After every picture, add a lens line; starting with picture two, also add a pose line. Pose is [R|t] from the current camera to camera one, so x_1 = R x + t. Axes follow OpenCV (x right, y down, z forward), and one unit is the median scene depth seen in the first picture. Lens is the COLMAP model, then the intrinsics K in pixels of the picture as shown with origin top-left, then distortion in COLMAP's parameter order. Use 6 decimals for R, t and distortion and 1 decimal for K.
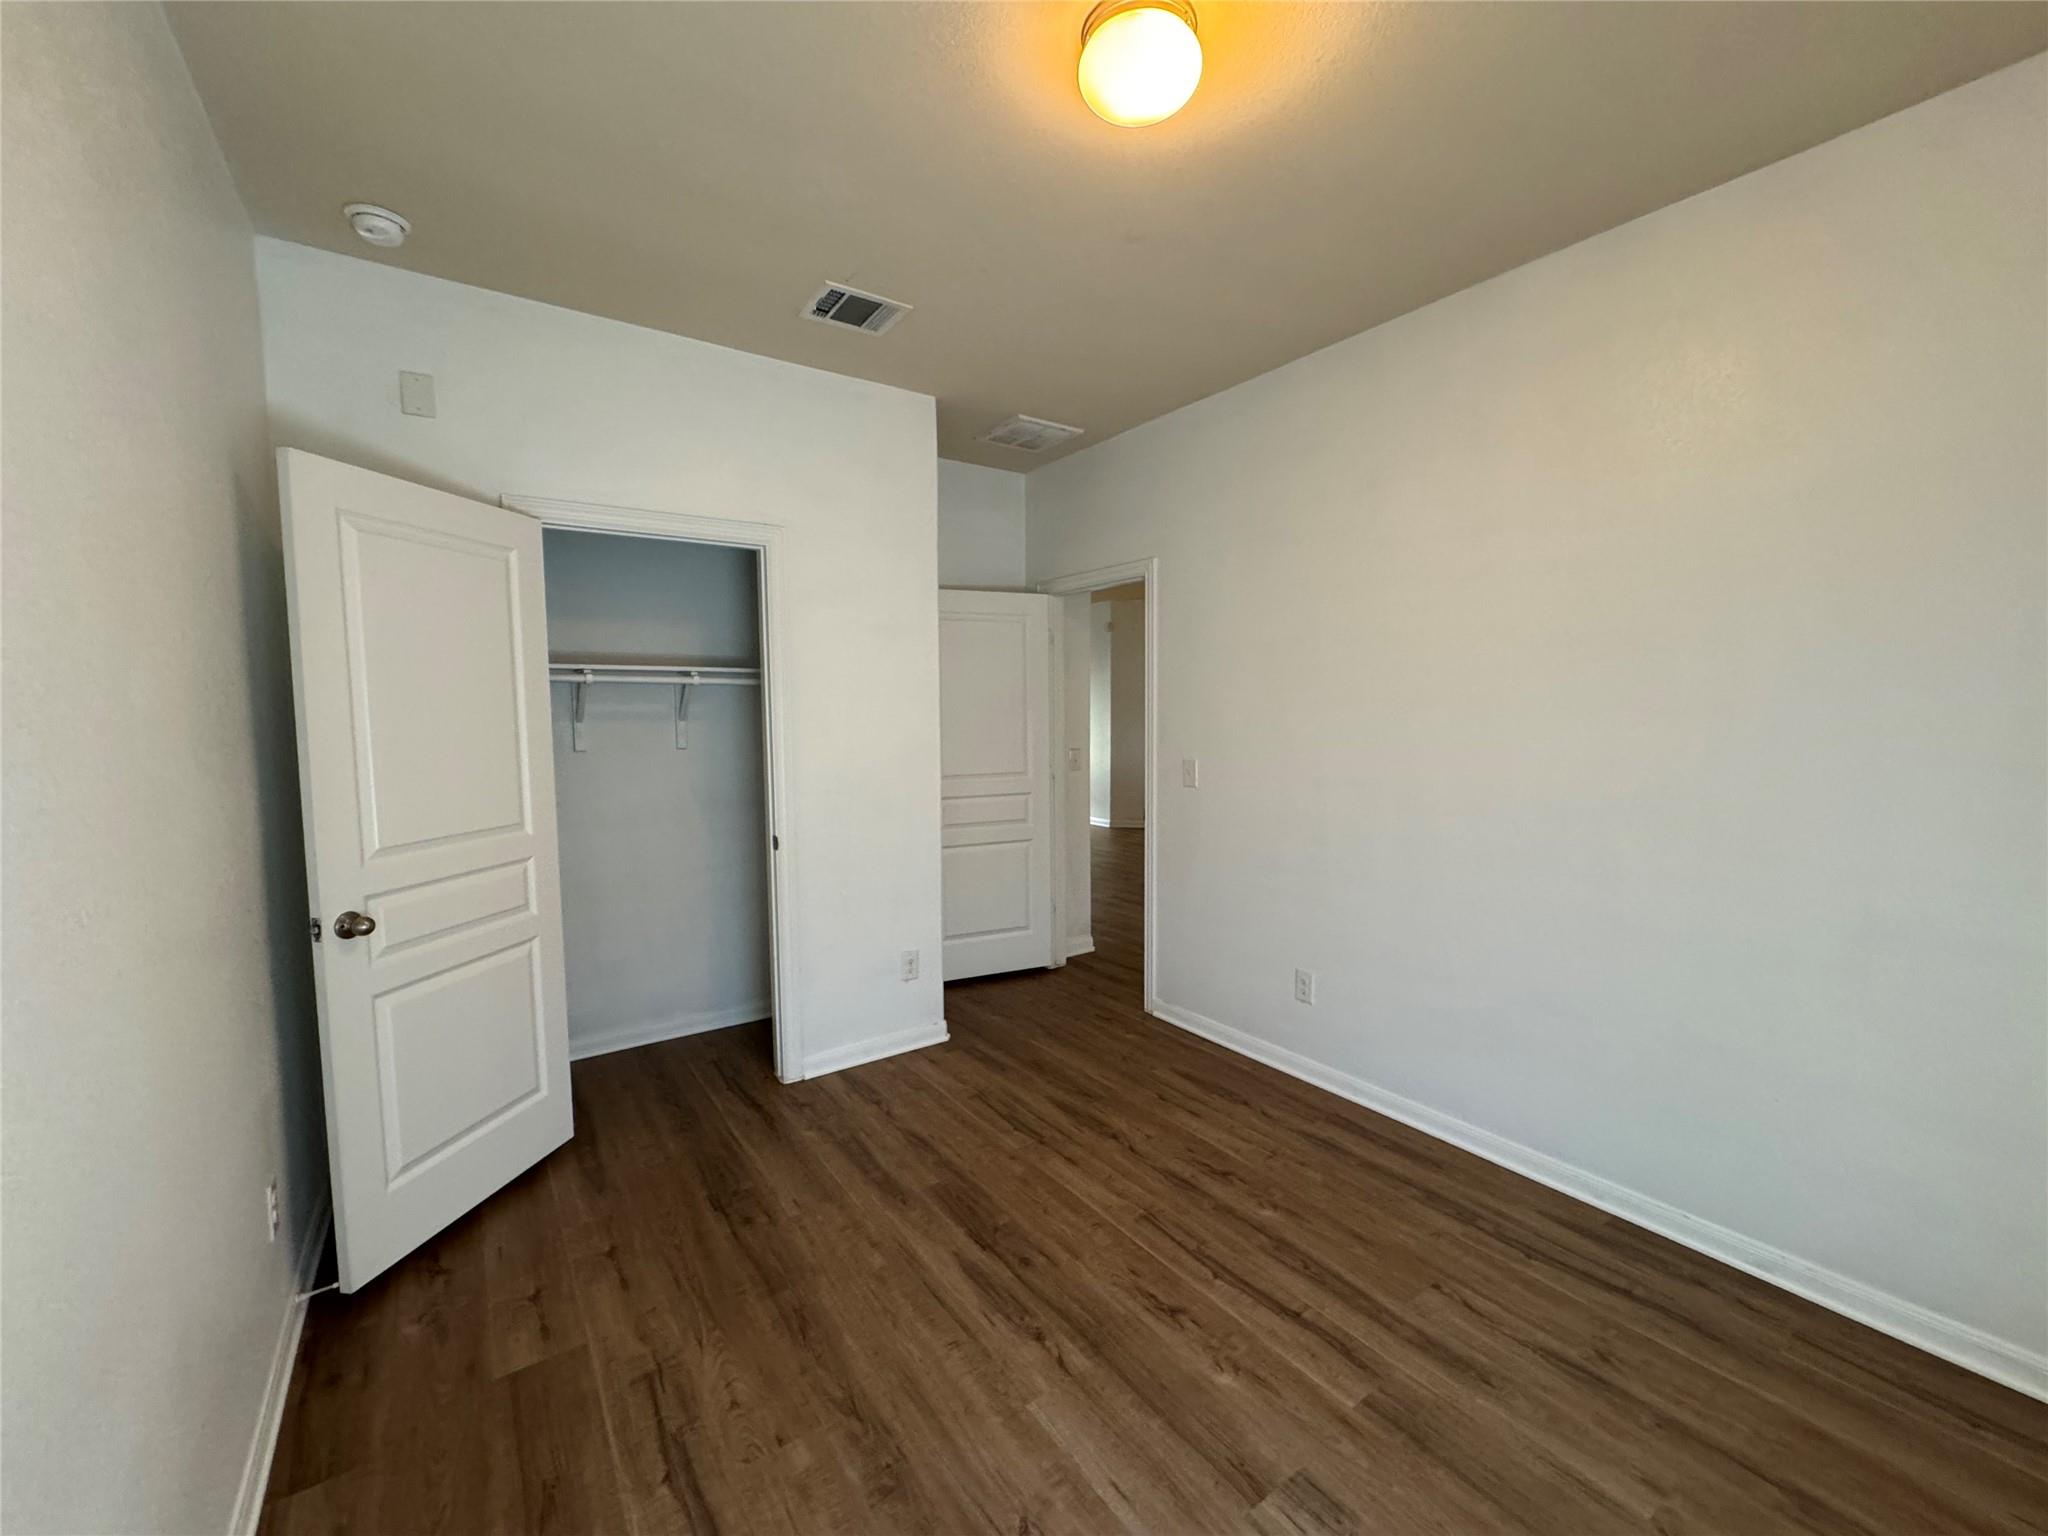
lens RADIAL K [[817.9, 0, 1022.0], [0, 817.9, 766.9], [0, 0, 1]] dist [-0.003478, -0.000010]
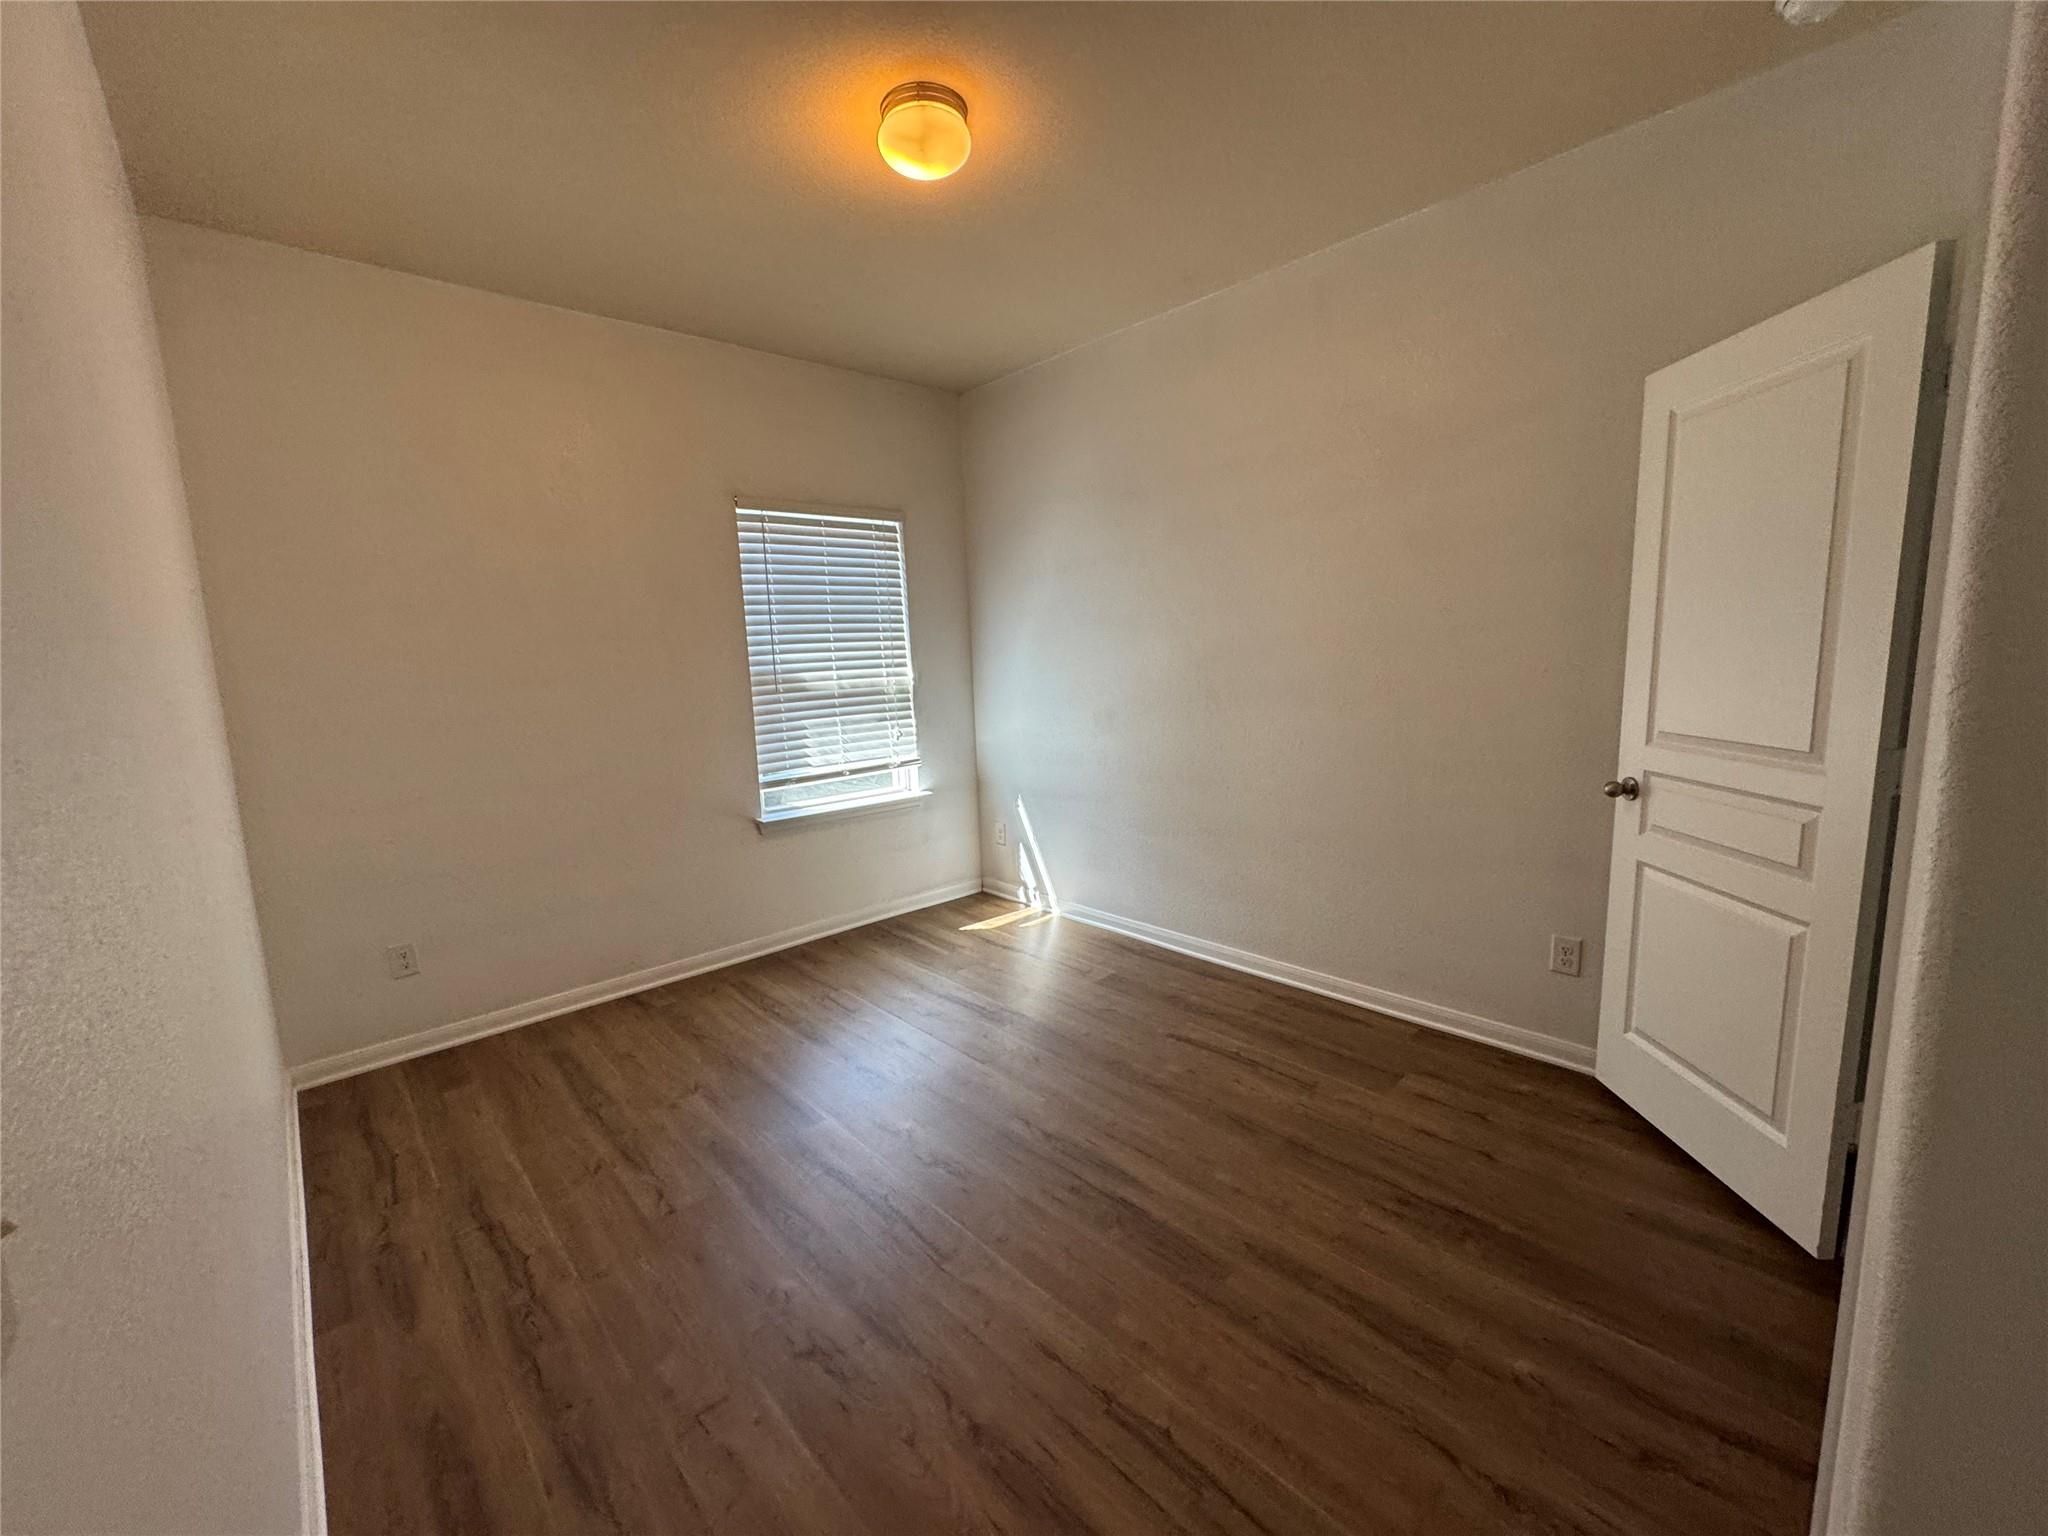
lens RADIAL K [[817.9, 0, 1022.0], [0, 817.9, 766.9], [0, 0, 1]] dist [-0.003478, -0.000010]
pose [[-0.990029, 0.063195, -0.125890, 0.157367], [0.034889, 0.975881, 0.215498, -0.103790], [0.136472, 0.208958, -0.968355, 1.817611]]
